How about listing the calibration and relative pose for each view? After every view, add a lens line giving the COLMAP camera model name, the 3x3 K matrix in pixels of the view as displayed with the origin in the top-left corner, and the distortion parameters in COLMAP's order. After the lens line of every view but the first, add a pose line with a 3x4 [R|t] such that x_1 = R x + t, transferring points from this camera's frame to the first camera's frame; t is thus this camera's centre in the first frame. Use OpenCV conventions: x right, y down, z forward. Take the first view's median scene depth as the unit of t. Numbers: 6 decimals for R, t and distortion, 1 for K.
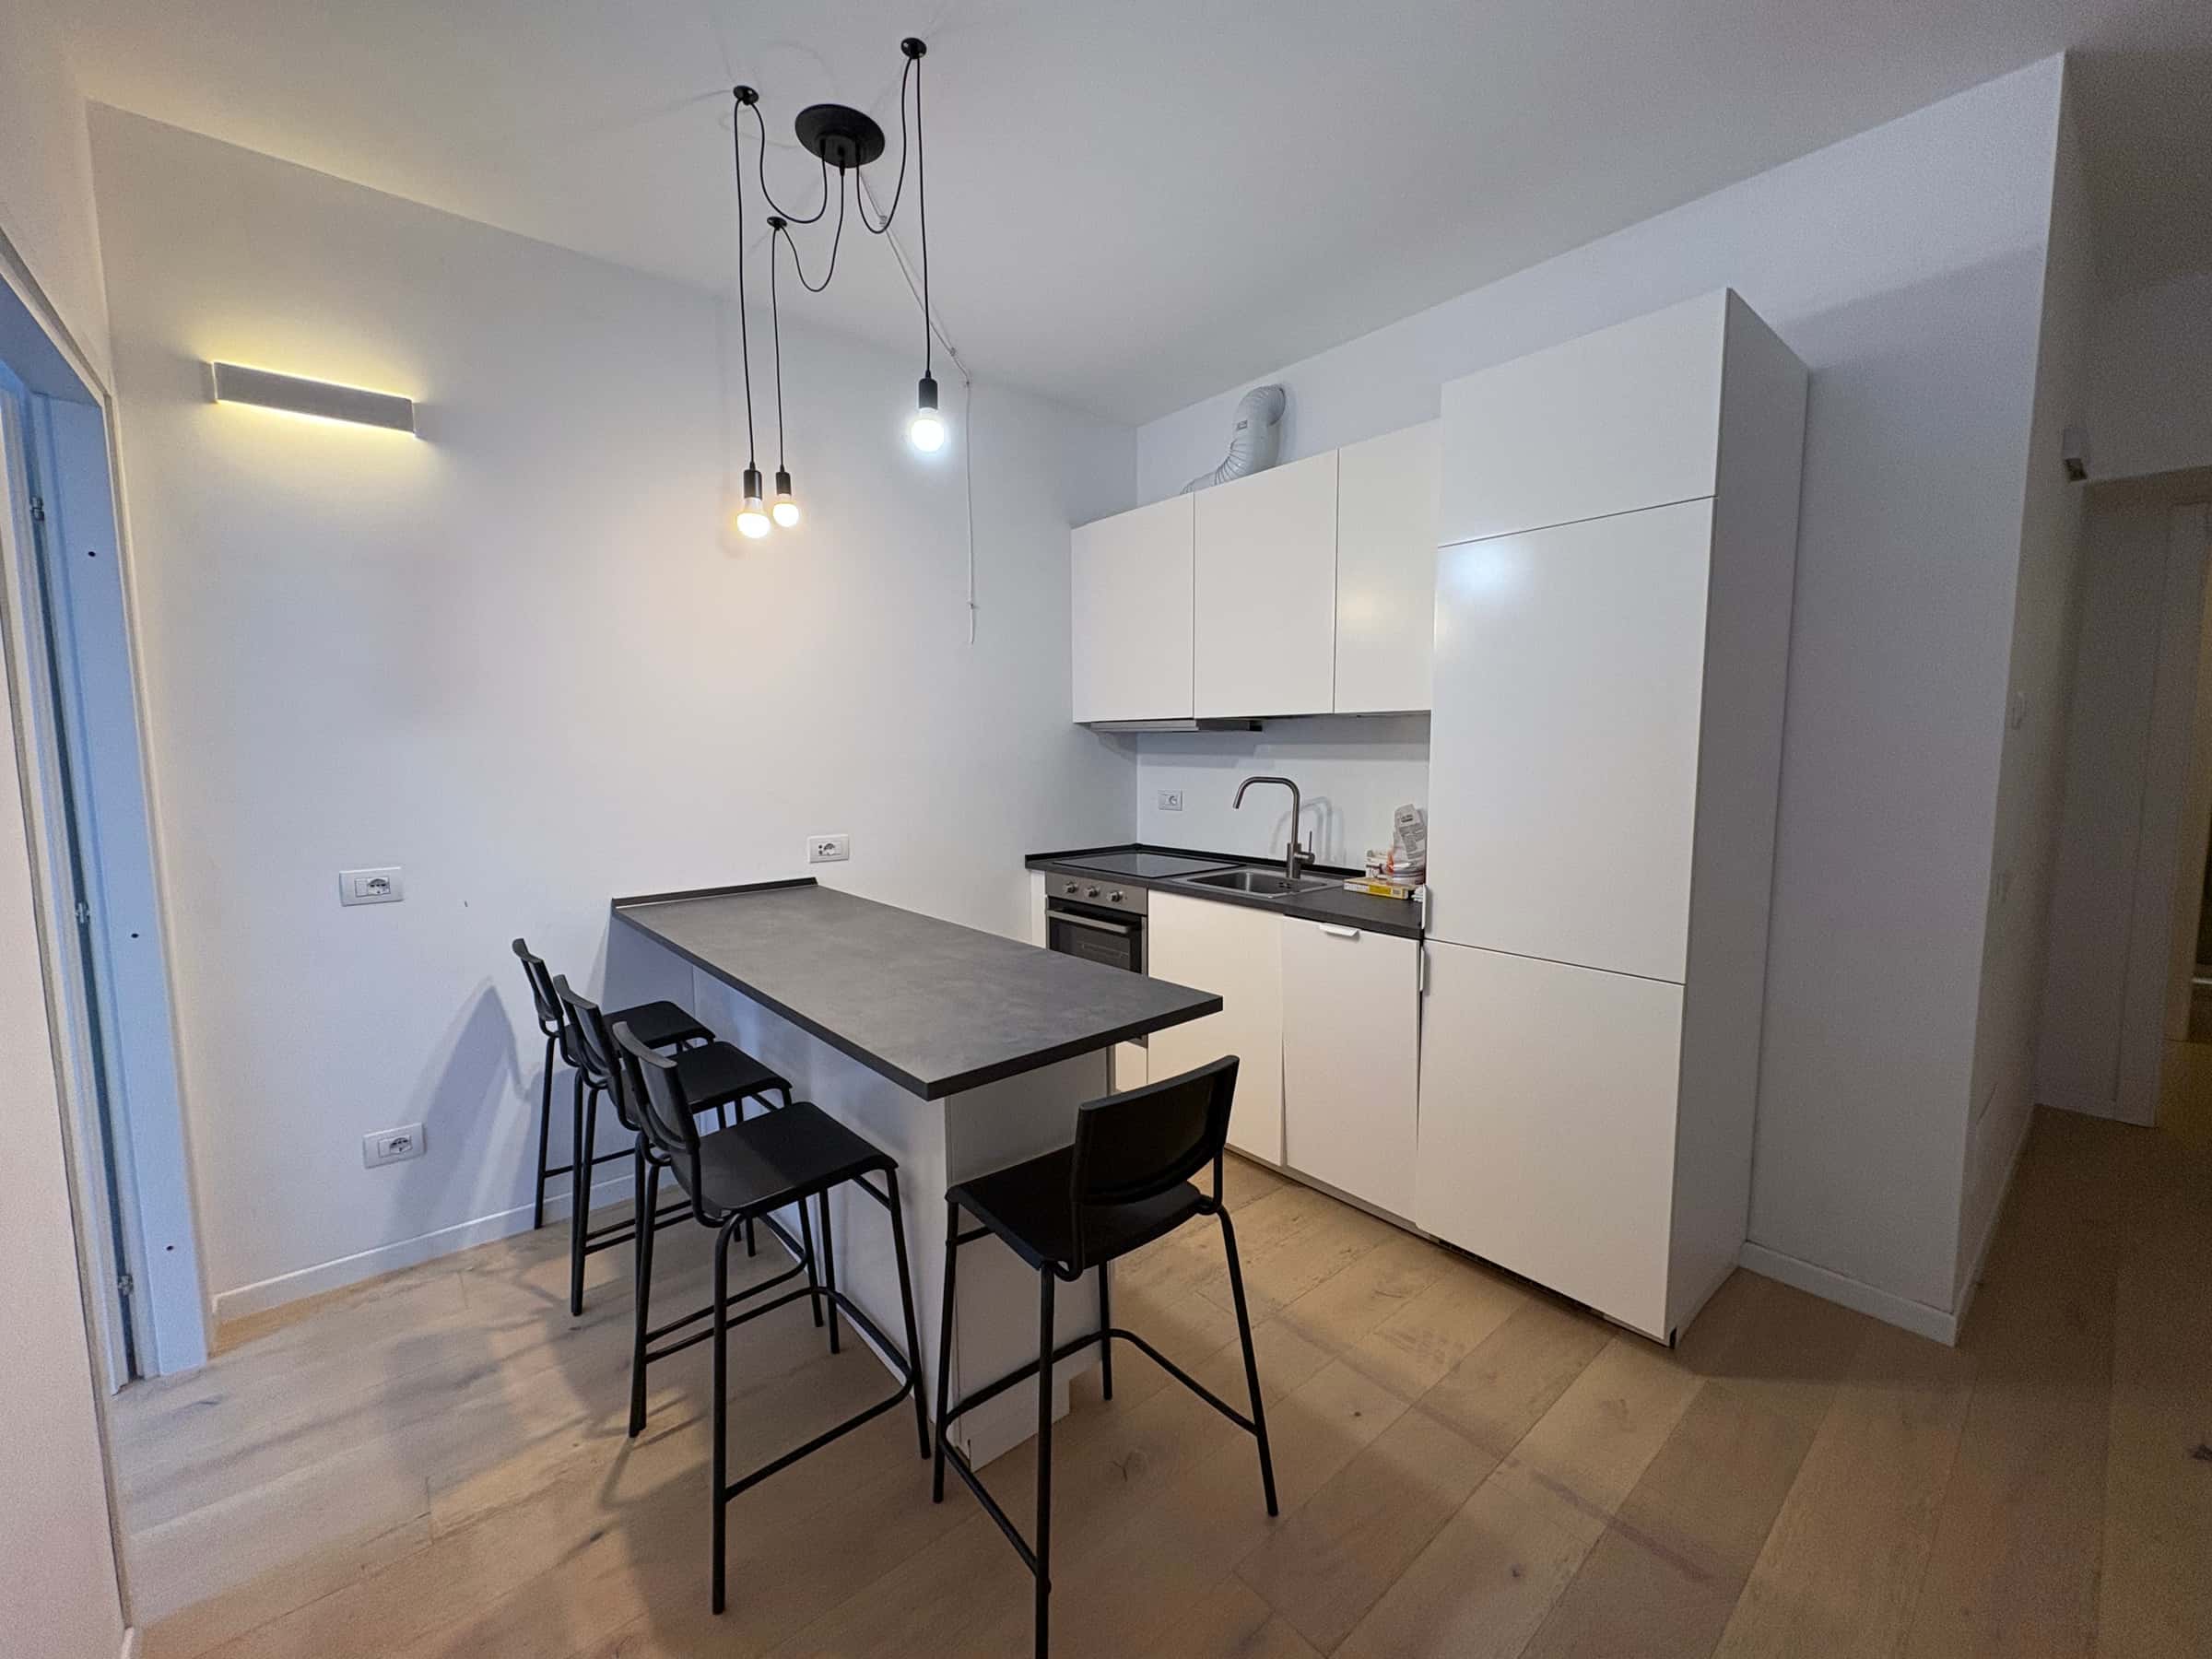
lens RADIAL K [[878.2, 0, 1102.9], [0, 878.2, 827.0], [0, 0, 1]] dist [0.000236, 0.000018]
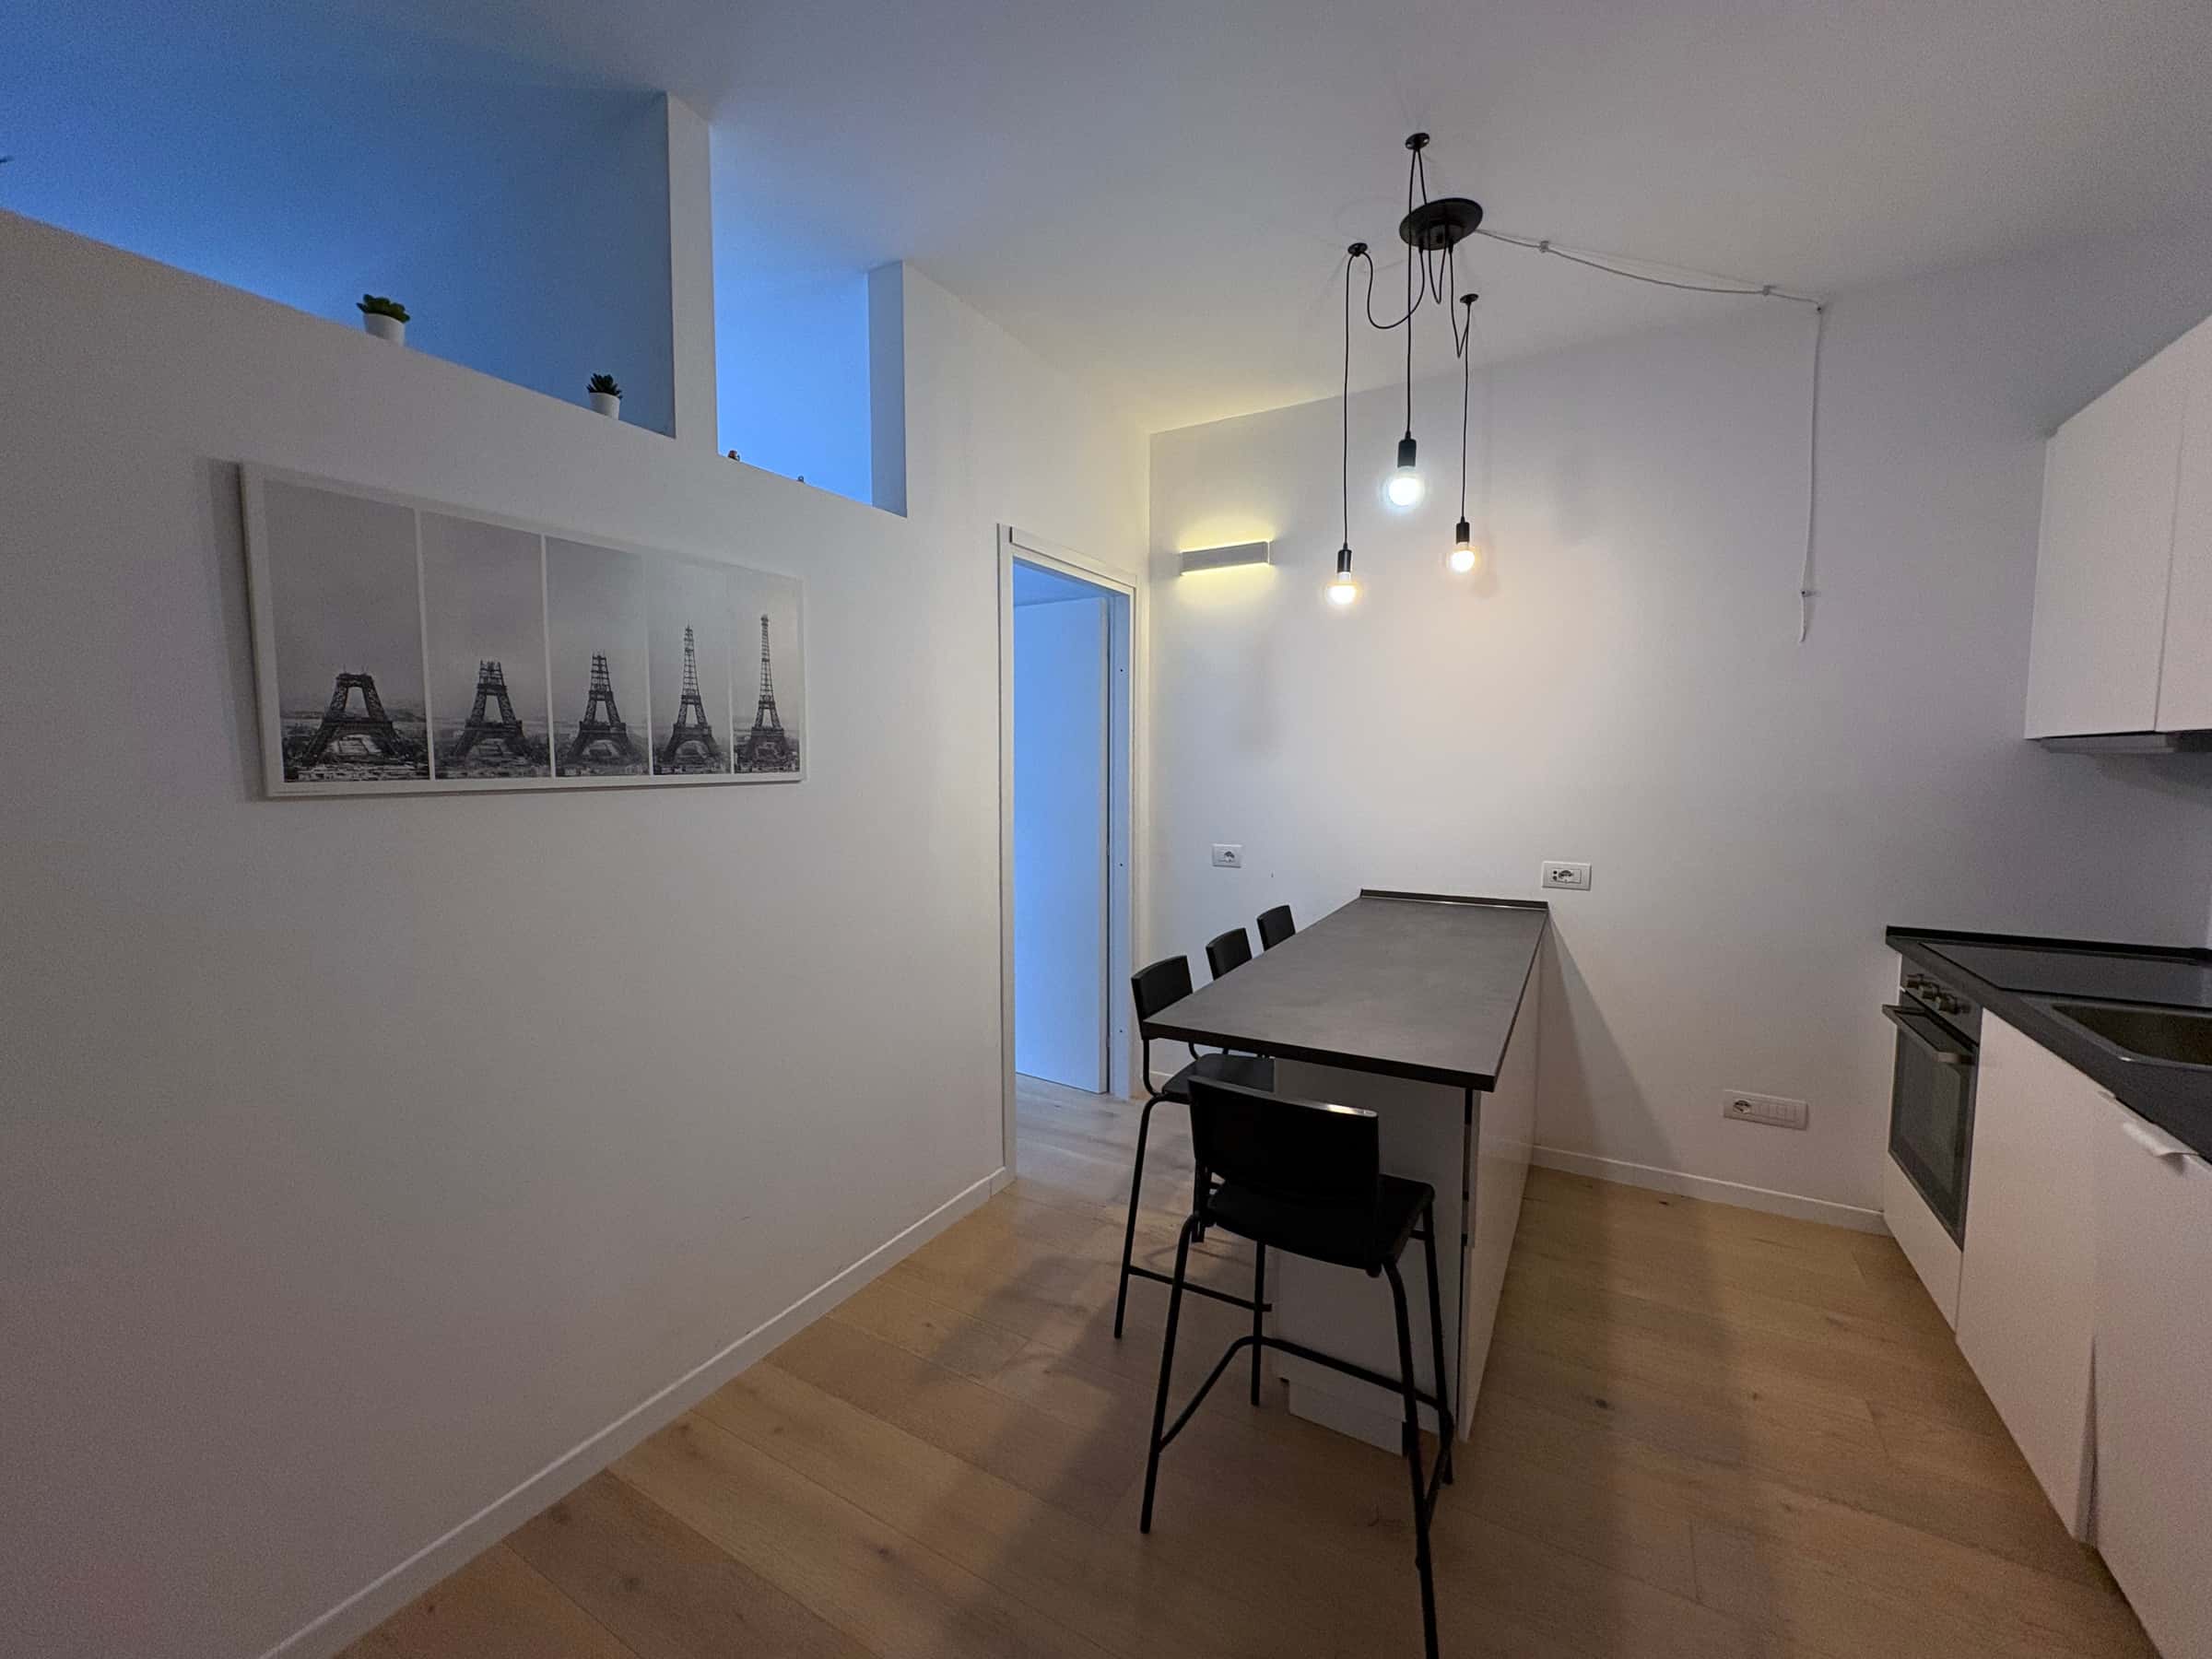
lens RADIAL K [[878.2, 0, 1102.1], [0, 878.2, 827.4], [0, 0, 1]] dist [0.000236, 0.000018]
pose [[0.337070, 0.076351, -0.938379, 0.608613], [-0.090186, 0.994741, 0.048541, -0.042277], [0.937150, 0.068267, 0.342183, 0.254777]]
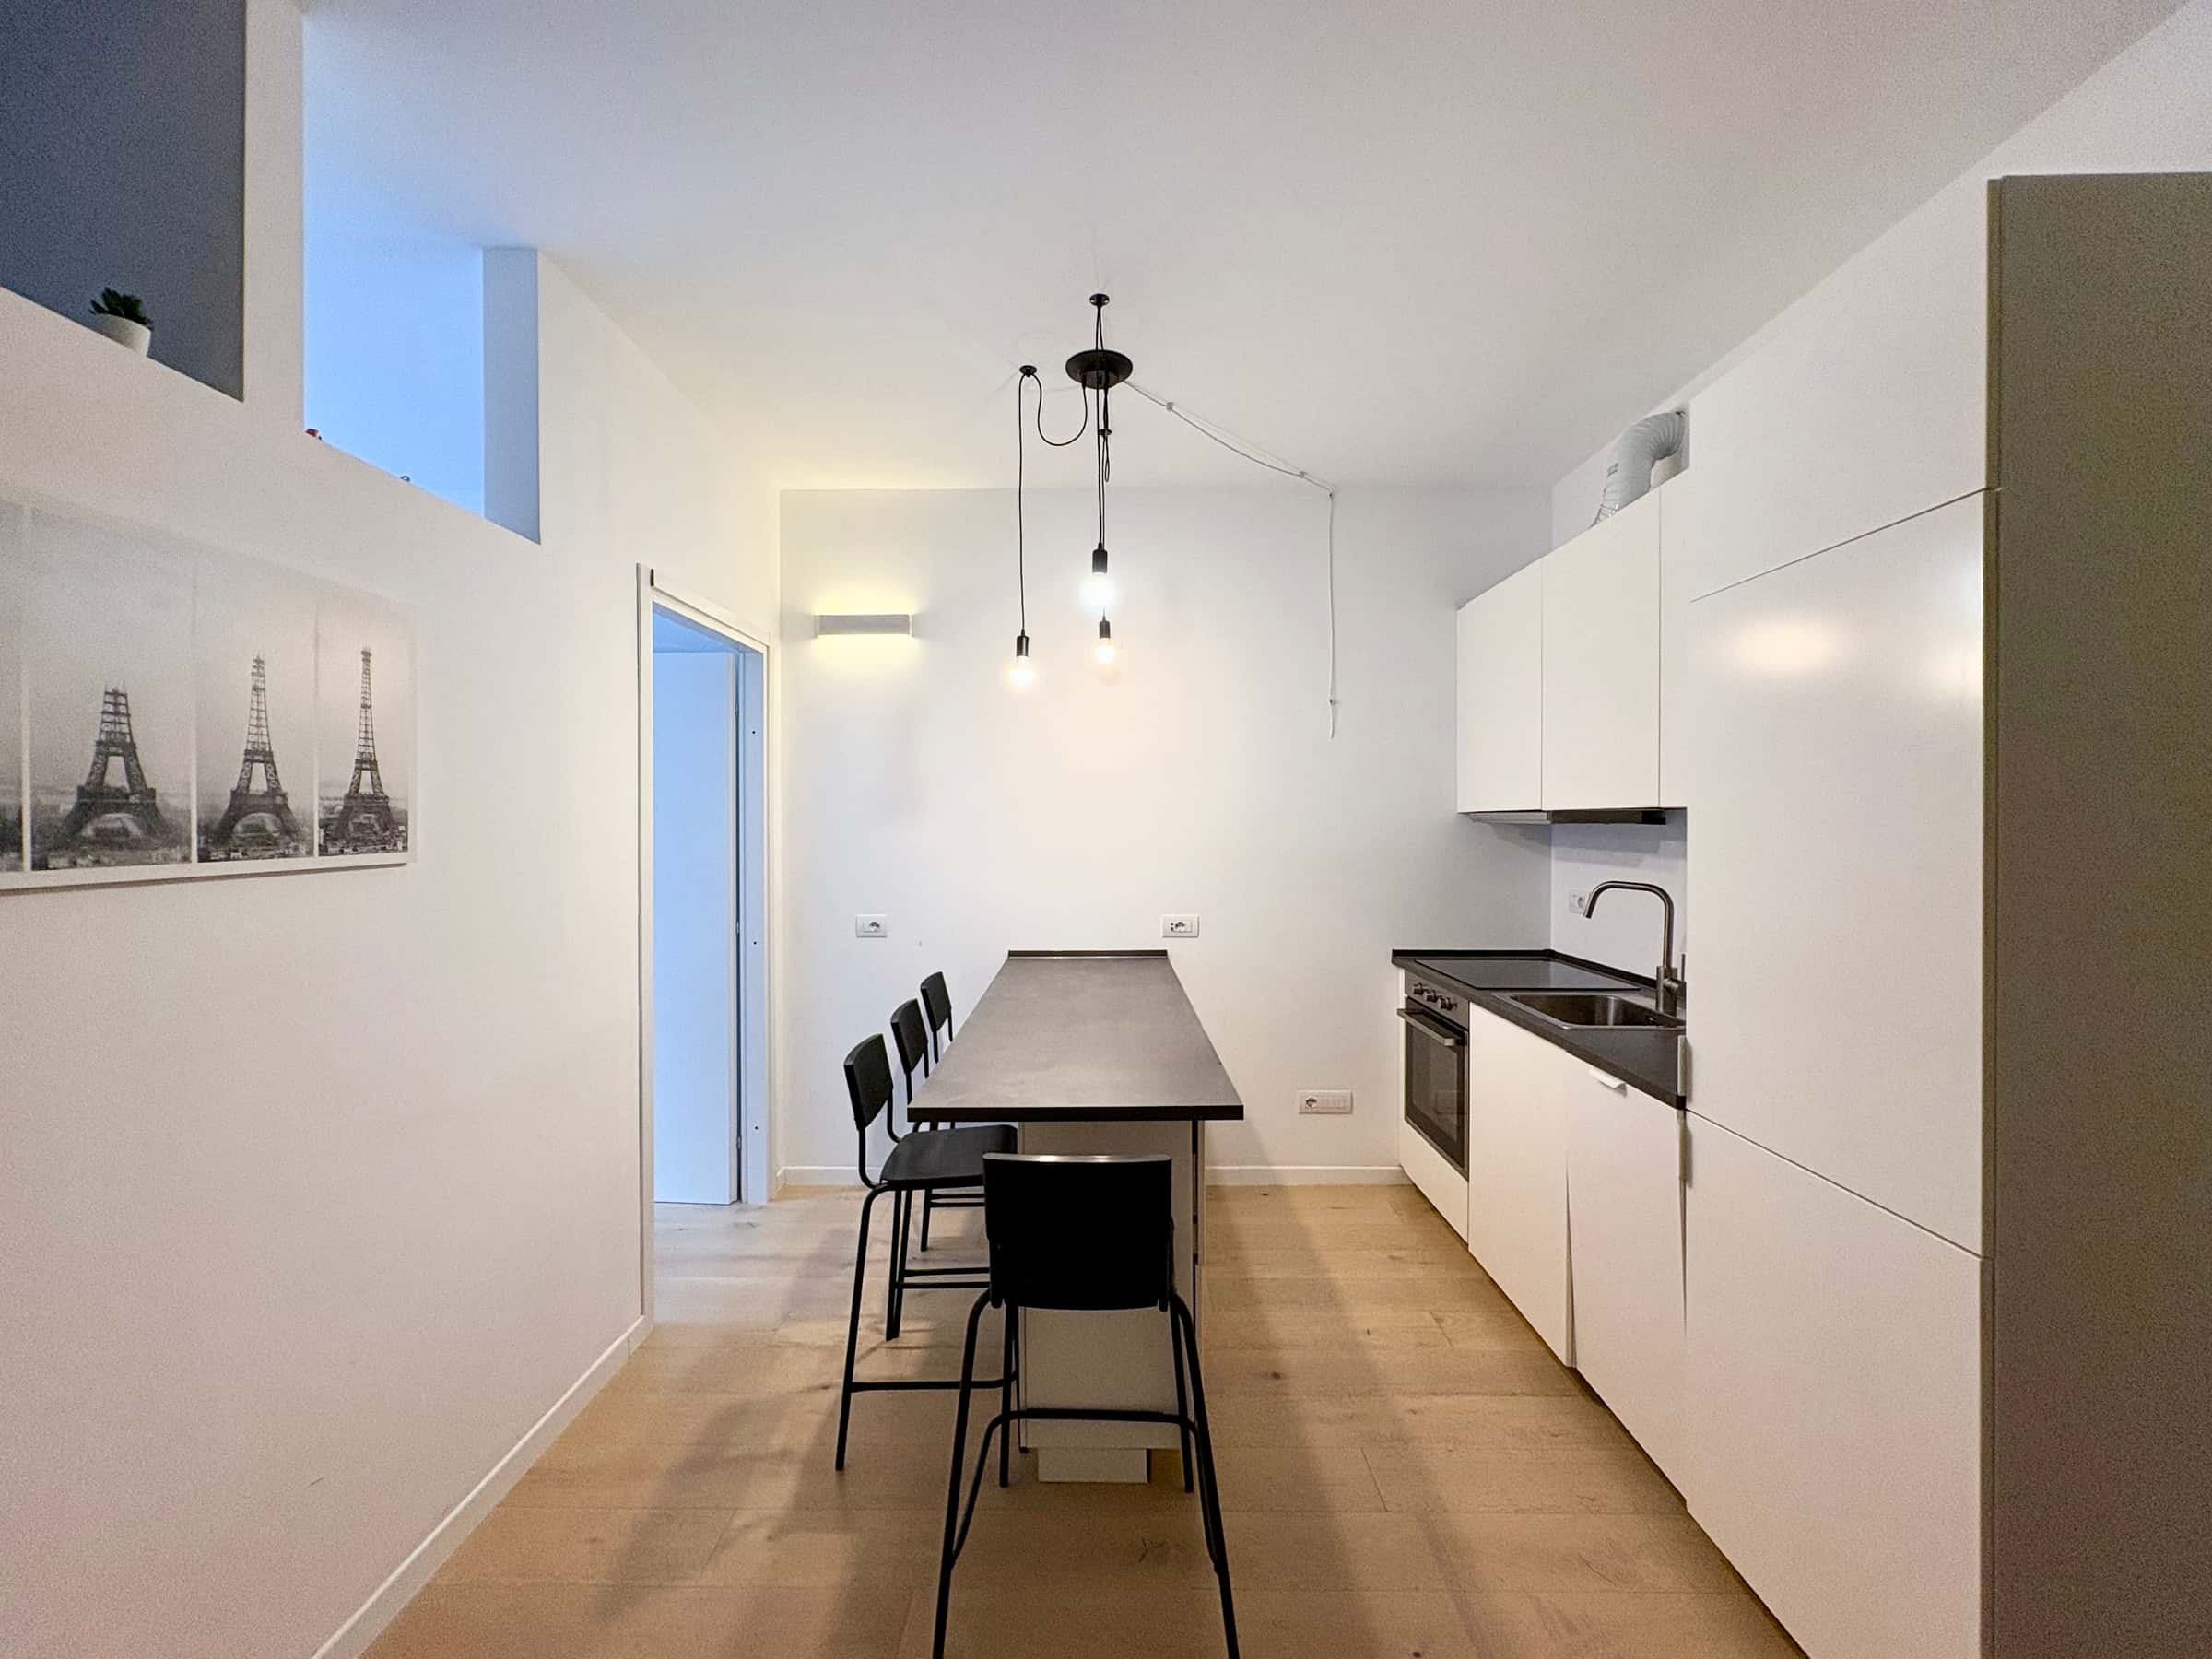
lens RADIAL K [[878.2, 0, 1103.4], [0, 878.2, 828.1], [0, 0, 1]] dist [0.000236, 0.000018]
pose [[0.754998, 0.007880, -0.655680, 0.513448], [-0.063034, 0.996169, -0.060610, -0.038283], [0.652691, 0.087091, 0.752602, 0.091042]]
